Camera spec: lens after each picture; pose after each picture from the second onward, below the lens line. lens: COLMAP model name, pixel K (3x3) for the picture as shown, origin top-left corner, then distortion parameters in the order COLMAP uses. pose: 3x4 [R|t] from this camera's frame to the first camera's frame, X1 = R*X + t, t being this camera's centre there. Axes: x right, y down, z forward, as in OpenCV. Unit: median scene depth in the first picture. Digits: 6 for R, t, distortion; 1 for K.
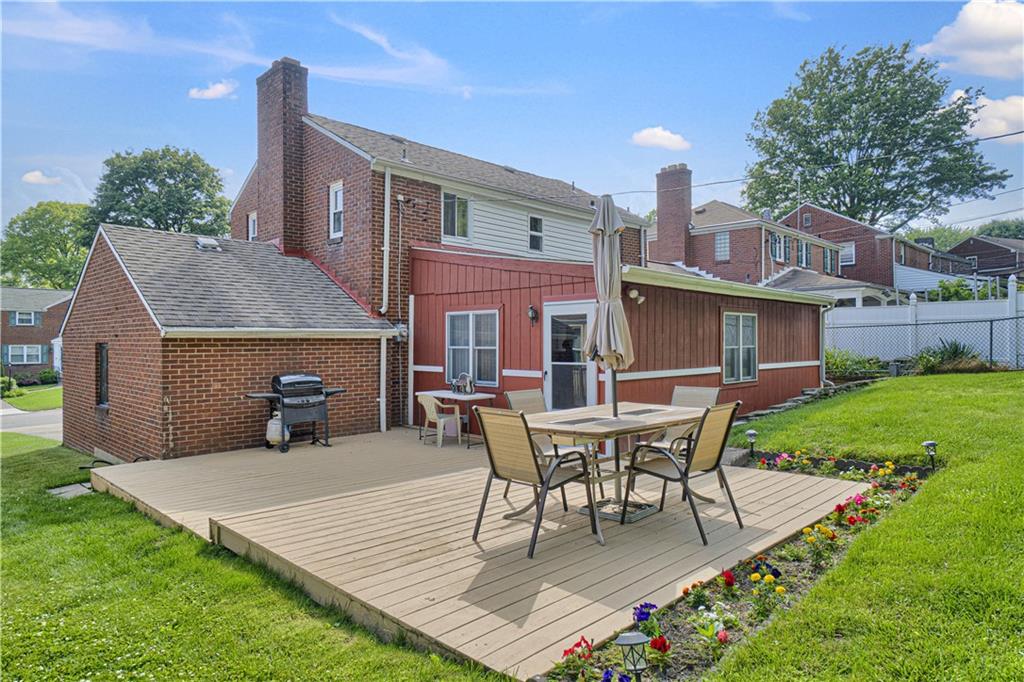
lens RADIAL K [[616.8, 0, 512.0], [0, 616.8, 338.6], [0, 0, 1]] dist [0.005274, 0.008472]
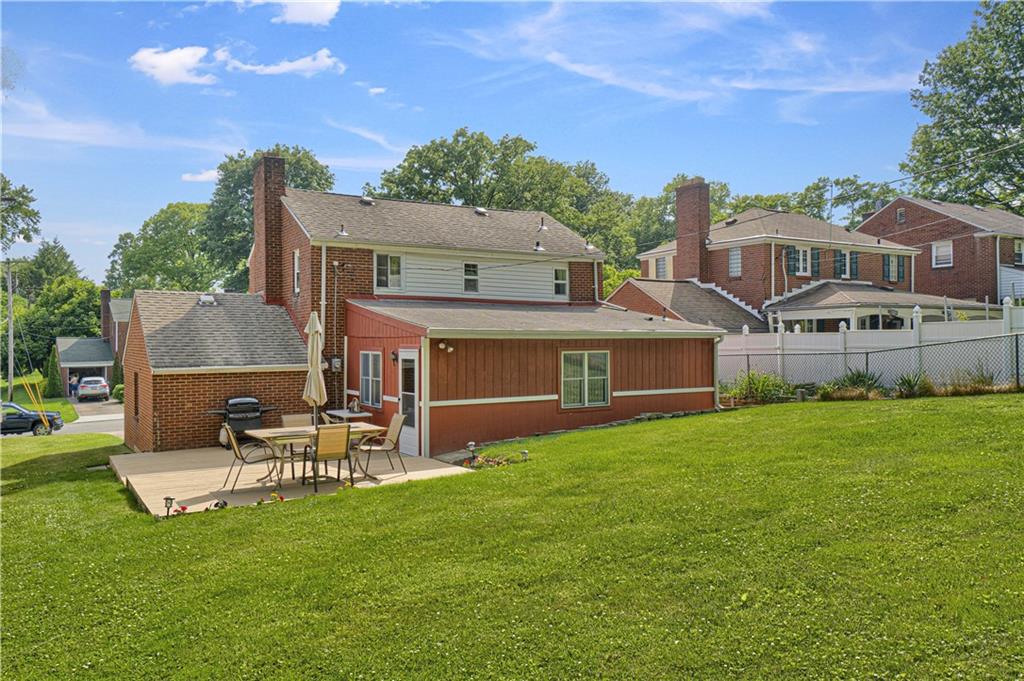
lens RADIAL K [[741.9, 0, 512.2], [0, 741.9, 341.8], [0, 0, 1]] dist [0.048598, -0.003344]
pose [[0.973157, -0.002312, -0.230132, 0.511099], [0.003871, 0.999973, 0.006323, -0.062561], [0.230111, -0.007044, 0.973139, -0.432866]]
